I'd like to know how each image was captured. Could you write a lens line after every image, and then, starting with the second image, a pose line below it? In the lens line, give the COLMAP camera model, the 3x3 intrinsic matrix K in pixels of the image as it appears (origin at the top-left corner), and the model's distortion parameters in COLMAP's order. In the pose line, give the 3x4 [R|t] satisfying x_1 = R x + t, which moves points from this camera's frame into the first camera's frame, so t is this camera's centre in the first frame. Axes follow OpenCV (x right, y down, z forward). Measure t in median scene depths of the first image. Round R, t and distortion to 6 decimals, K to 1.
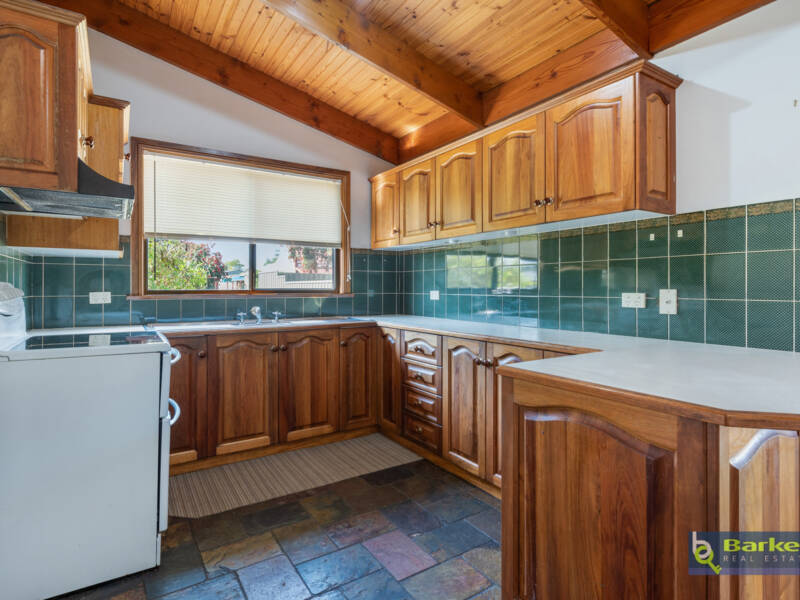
lens RADIAL K [[427.3, 0, 397.9], [0, 427.3, 289.5], [0, 0, 1]] dist [0.000509, -0.001445]
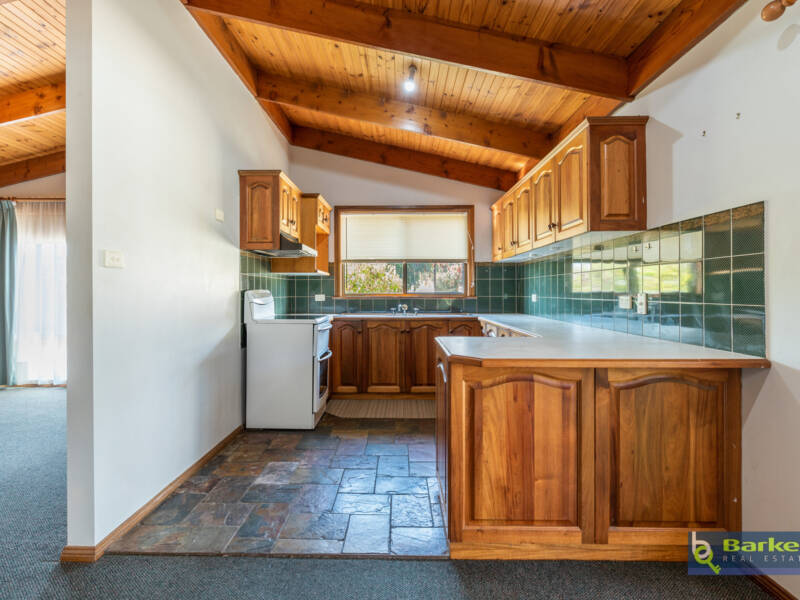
lens RADIAL K [[388.2, 0, 399.1], [0, 388.2, 293.5], [0, 0, 1]] dist [-0.000234, 0.011477]
pose [[0.841348, 0.001359, -0.540493, 0.460673], [-0.001092, 0.999999, 0.000814, -0.000202], [0.540493, -0.000095, 0.841348, -0.195382]]
